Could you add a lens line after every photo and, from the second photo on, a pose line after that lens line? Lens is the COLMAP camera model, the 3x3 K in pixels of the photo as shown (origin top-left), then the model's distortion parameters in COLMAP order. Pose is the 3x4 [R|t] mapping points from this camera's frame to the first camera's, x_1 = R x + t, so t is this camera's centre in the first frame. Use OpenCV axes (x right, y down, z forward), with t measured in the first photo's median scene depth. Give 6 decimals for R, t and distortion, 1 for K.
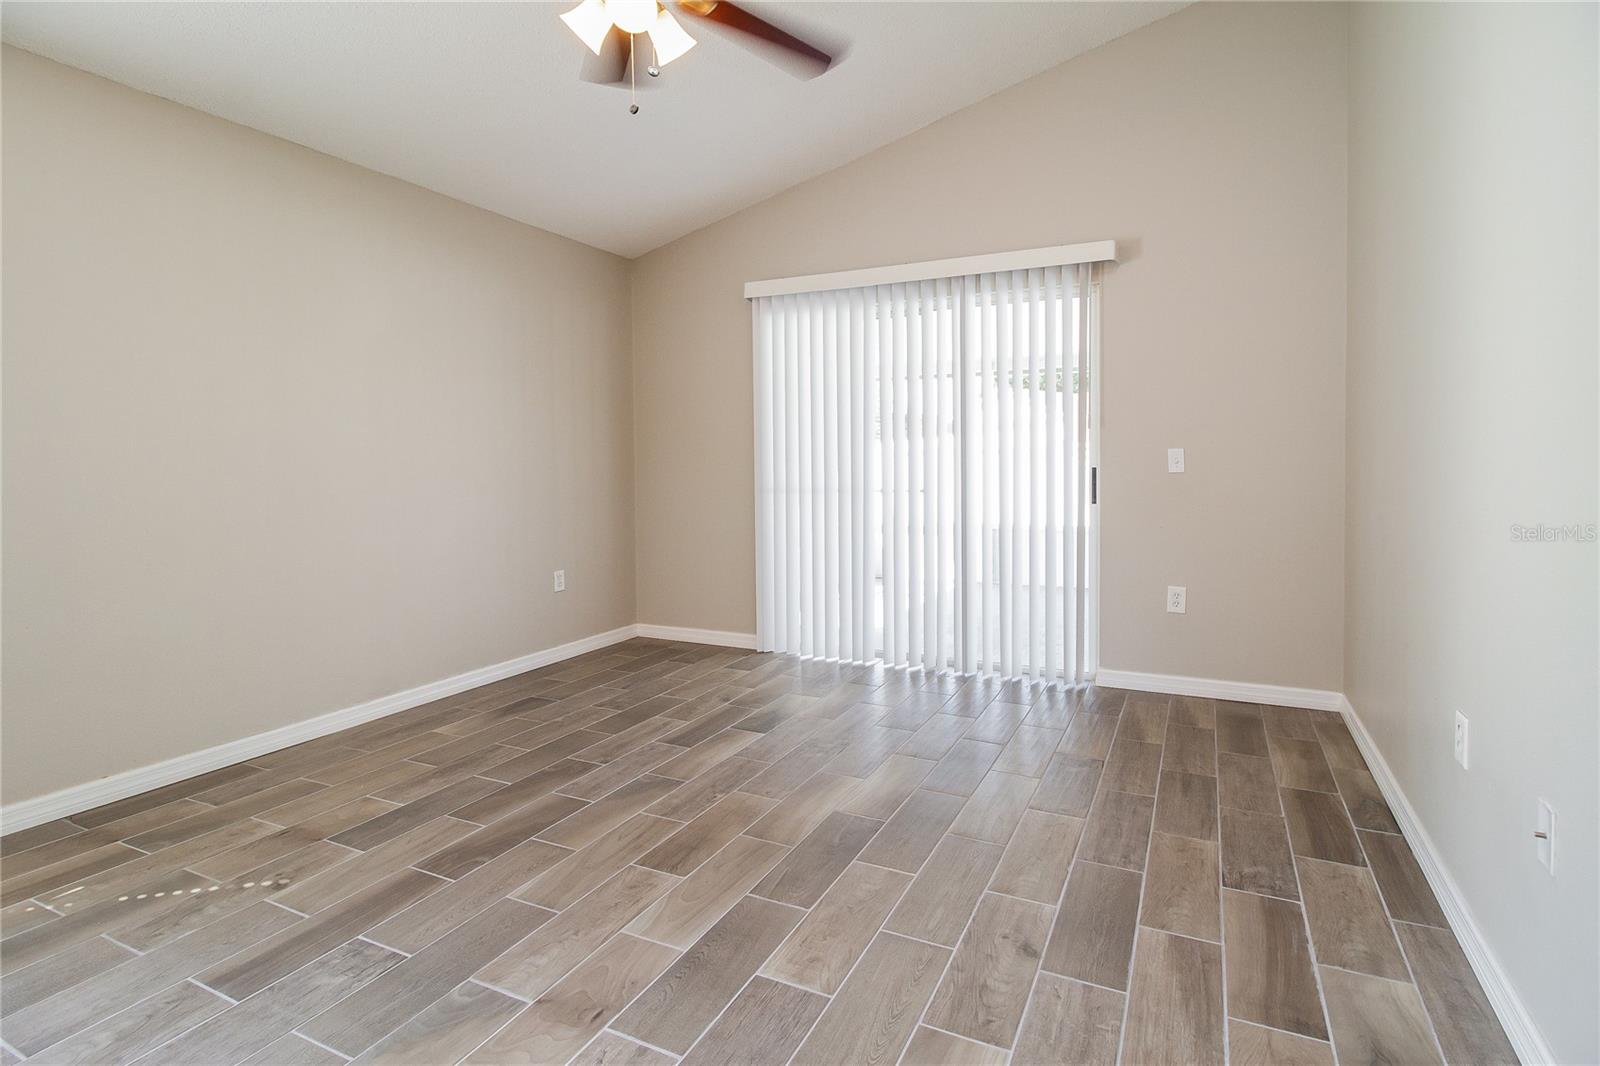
lens RADIAL K [[751.0, 0, 800.0], [0, 751.0, 533.0], [0, 0, 1]] dist [-0.017099, -0.001072]
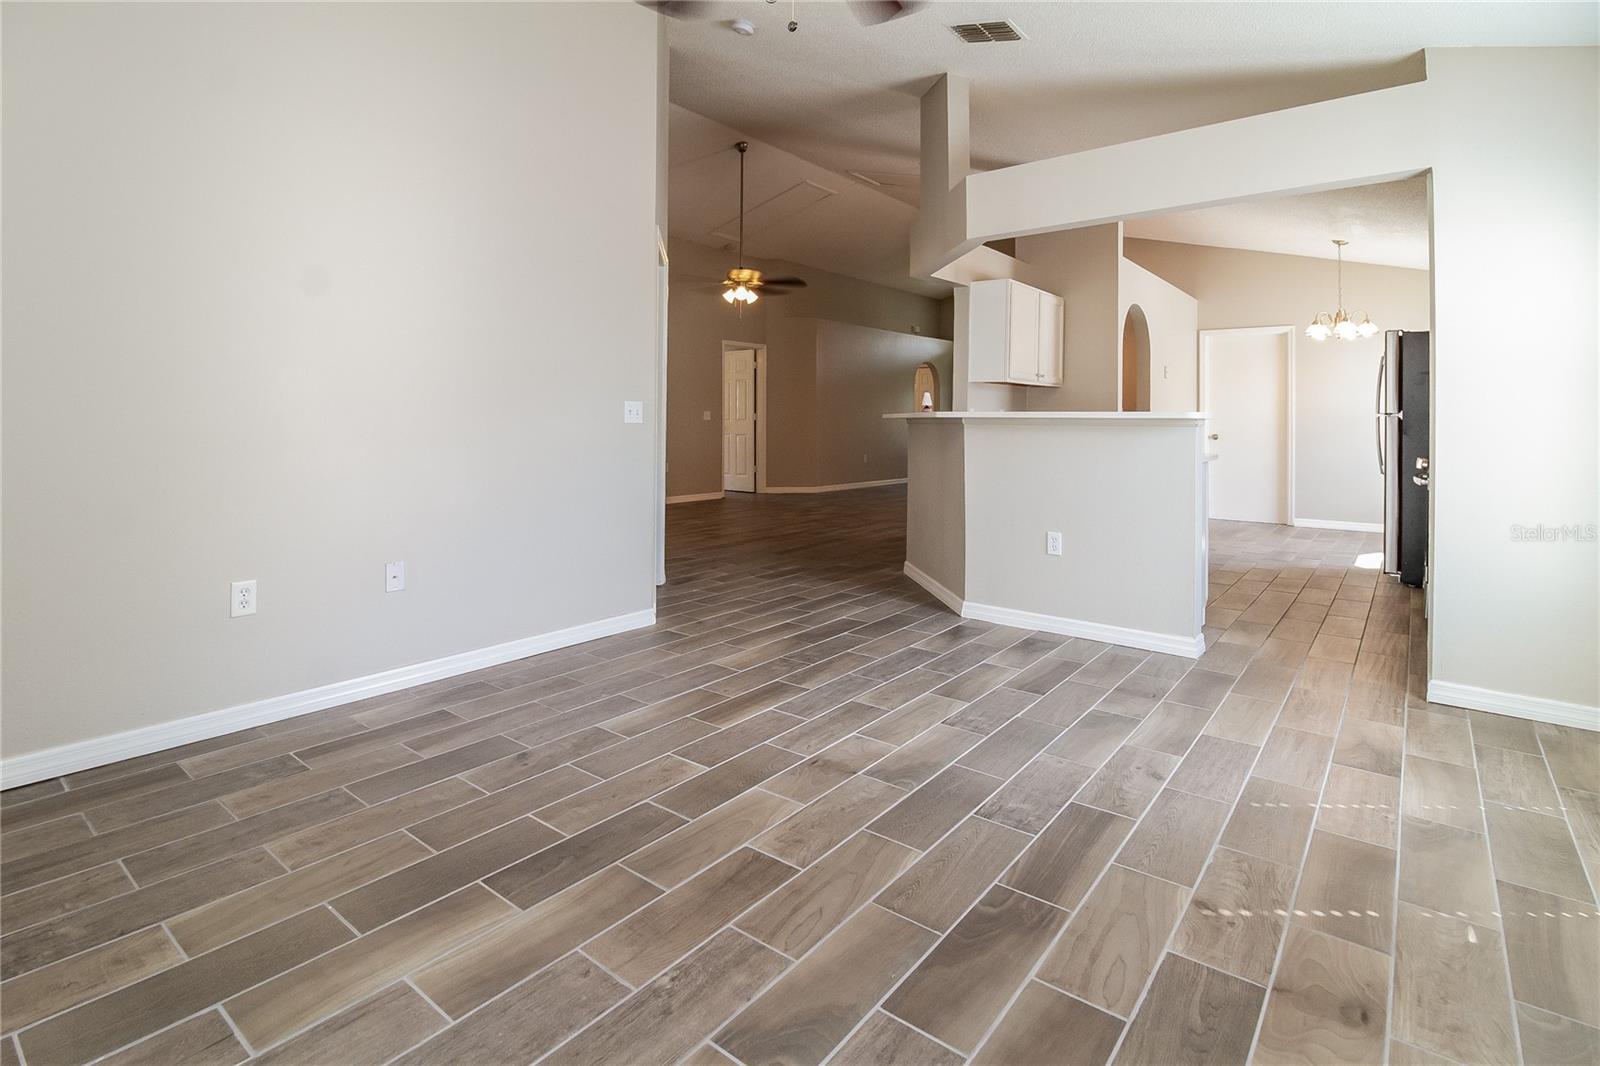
lens RADIAL K [[751.0, 0, 800.0], [0, 751.0, 533.0], [0, 0, 1]] dist [-0.017099, -0.001072]
pose [[-0.984978, -0.030925, 0.169891, -0.357489], [0.010836, 0.970825, 0.239546, -0.153805], [-0.172342, 0.237789, -0.955905, 1.737019]]
